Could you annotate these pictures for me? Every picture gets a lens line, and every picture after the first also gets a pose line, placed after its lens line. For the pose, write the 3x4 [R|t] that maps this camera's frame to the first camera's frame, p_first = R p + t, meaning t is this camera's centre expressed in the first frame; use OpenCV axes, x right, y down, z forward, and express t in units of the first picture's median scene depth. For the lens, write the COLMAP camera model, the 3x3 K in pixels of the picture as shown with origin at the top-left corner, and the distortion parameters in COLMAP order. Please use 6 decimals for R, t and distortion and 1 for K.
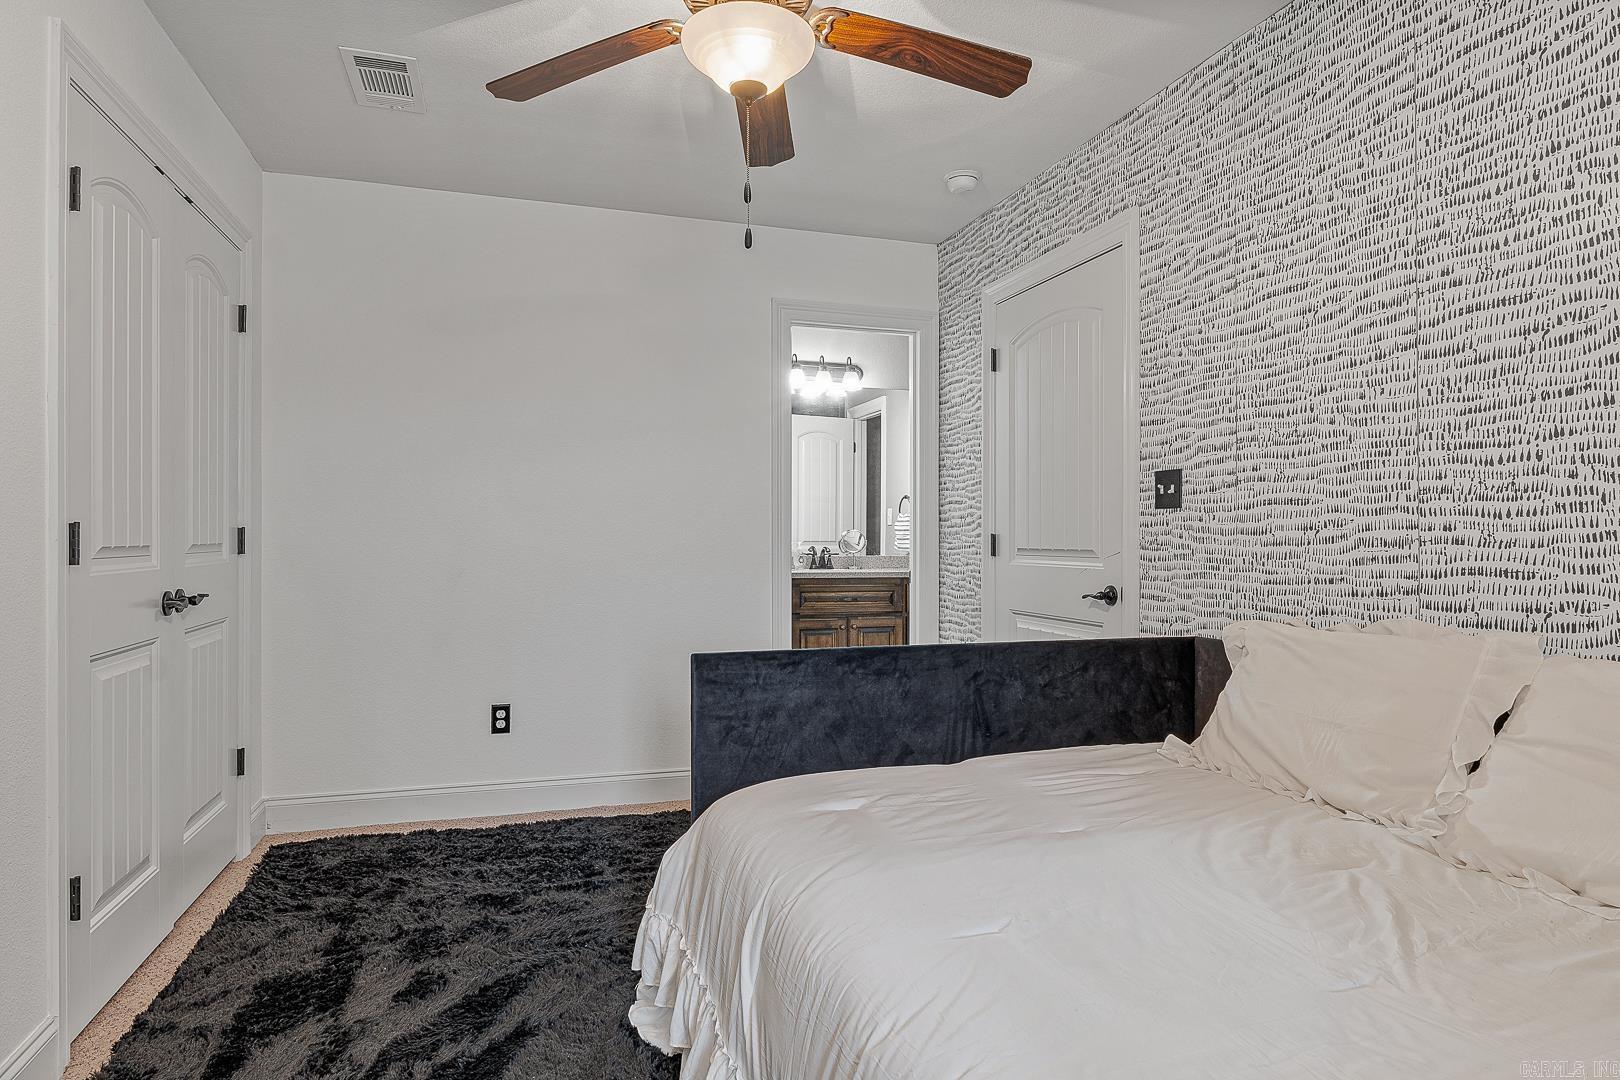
lens RADIAL K [[909.8, 0, 807.2], [0, 909.8, 537.2], [0, 0, 1]] dist [-0.001169, -0.000256]
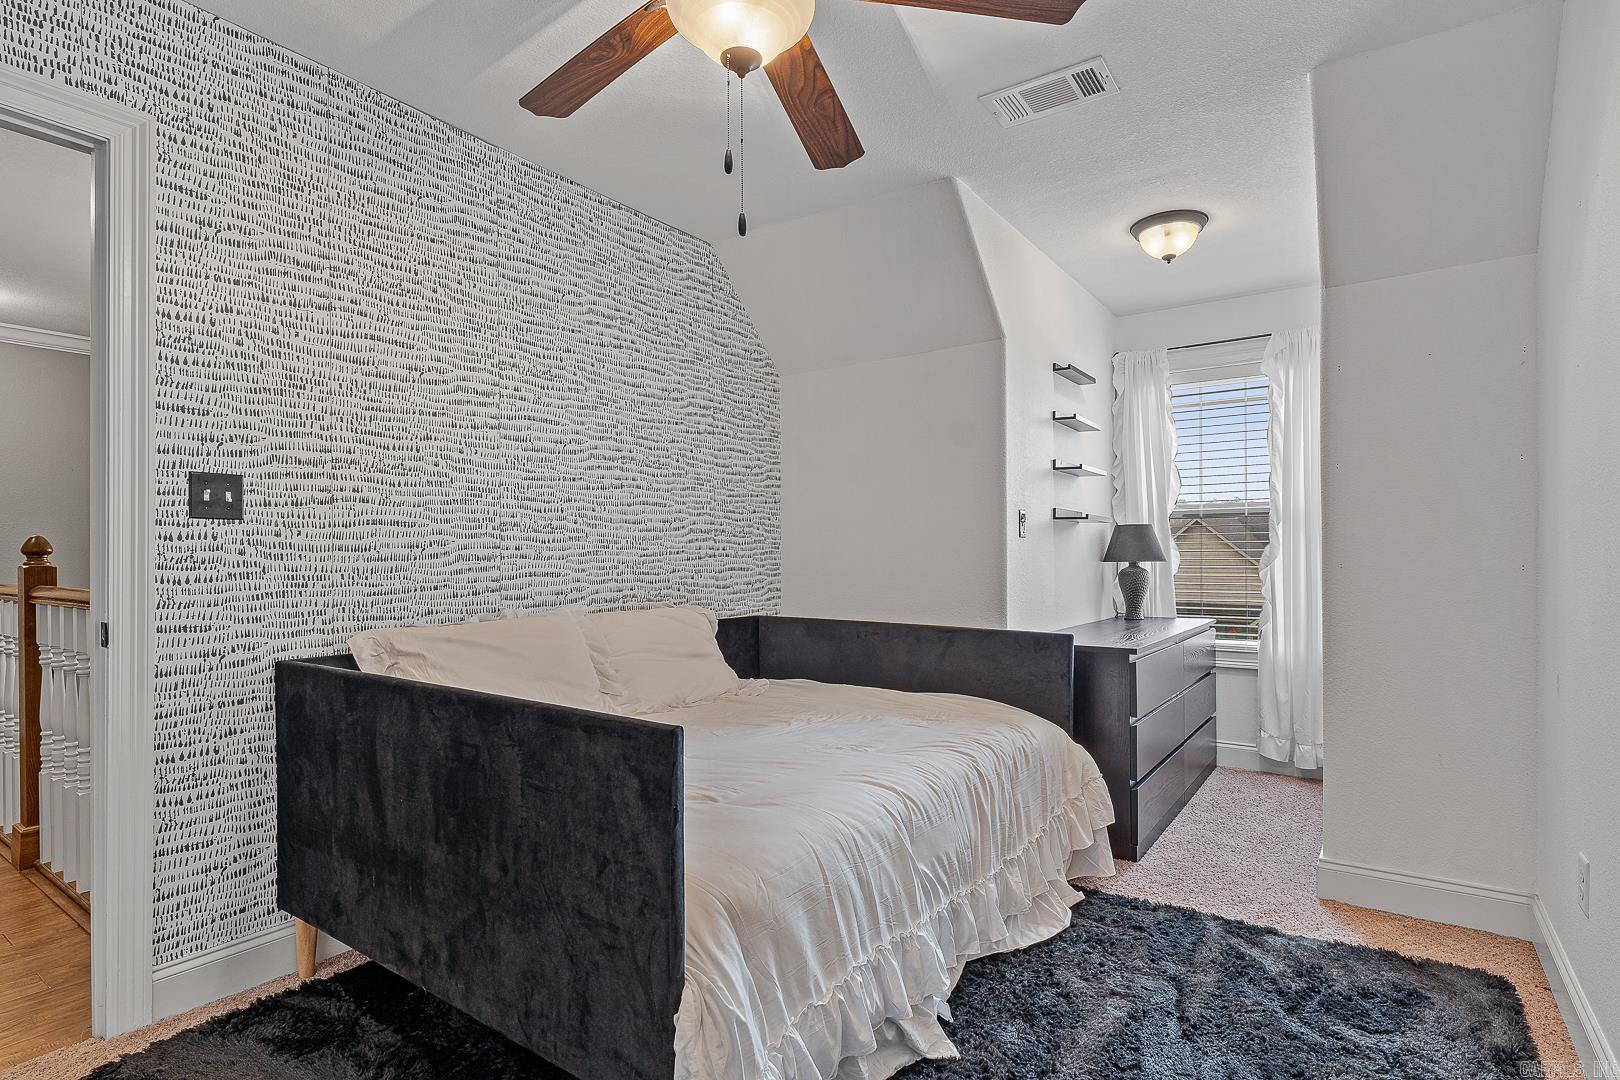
lens RADIAL K [[805.4, 0, 808.7], [0, 805.4, 549.0], [0, 0, 1]] dist [-0.001107, -0.000307]
pose [[-0.596649, 0.006043, 0.802480, -0.670600], [-0.000514, 0.999969, -0.007912, 0.001970], [-0.802502, -0.005133, -0.596627, 1.287263]]
